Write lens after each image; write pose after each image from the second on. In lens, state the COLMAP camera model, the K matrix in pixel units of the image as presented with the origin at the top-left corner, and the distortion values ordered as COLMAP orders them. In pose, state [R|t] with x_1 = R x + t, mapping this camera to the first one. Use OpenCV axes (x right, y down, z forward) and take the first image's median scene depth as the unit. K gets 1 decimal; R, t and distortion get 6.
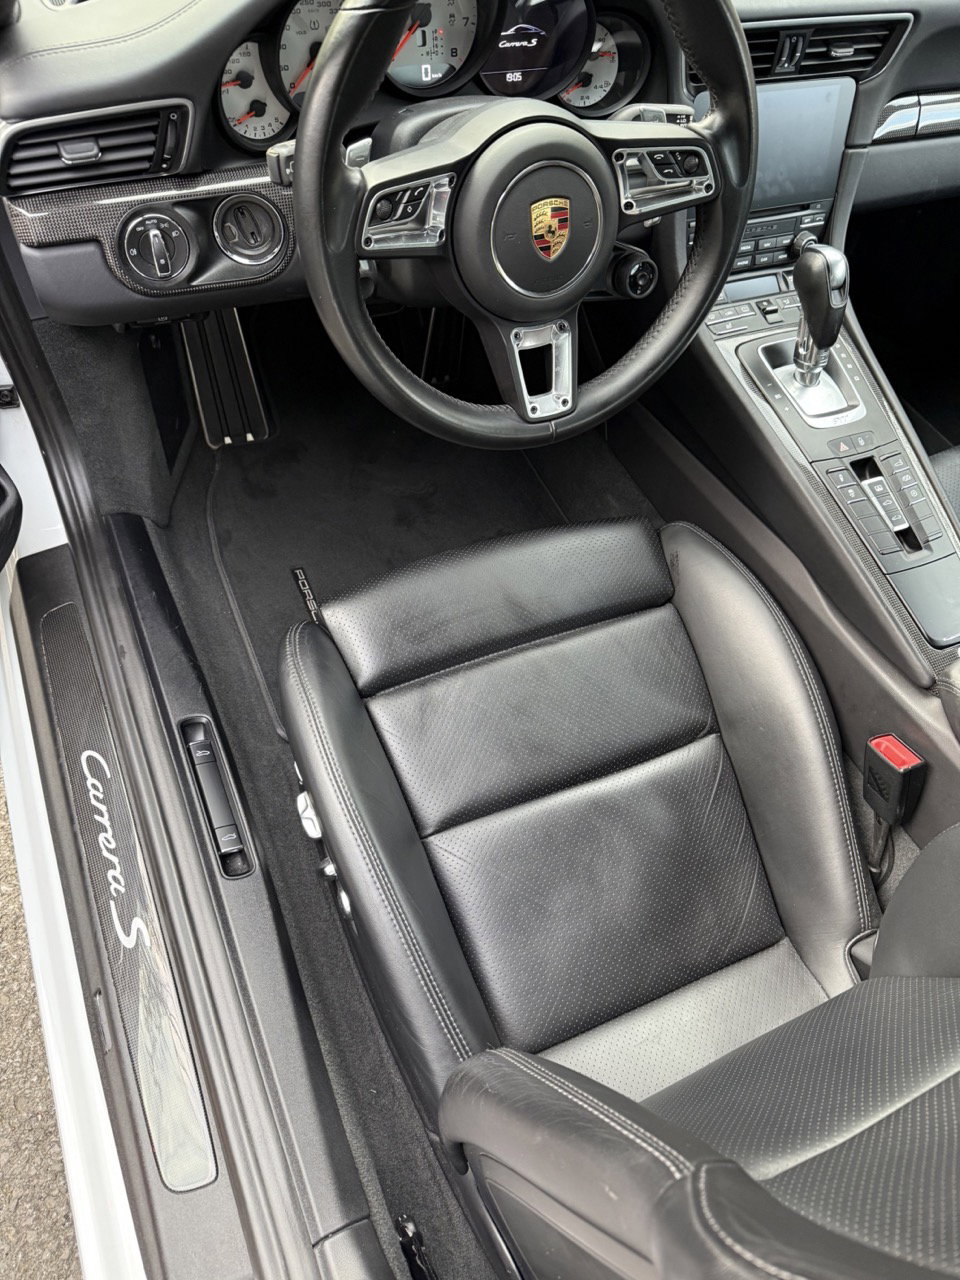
lens RADIAL K [[824.4, 0, 474.9], [0, 824.4, 644.4], [0, 0, 1]] dist [0.001947, -0.004686]
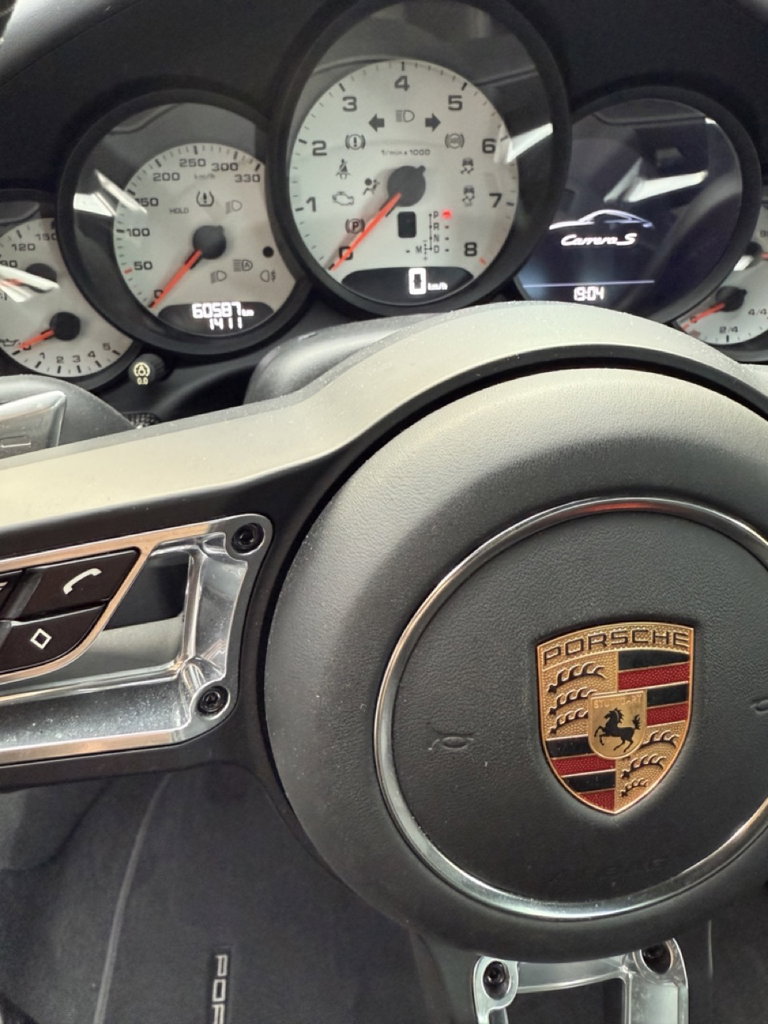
lens RADIAL K [[812.4, 0, 383.6], [0, 812.4, 509.4], [0, 0, 1]] dist [0.008935, 0.004784]
pose [[0.966282, 0.077604, -0.245513, 0.069477], [-0.163760, 0.921031, -0.353390, -0.407448], [0.198700, 0.381680, 0.902684, 0.639877]]
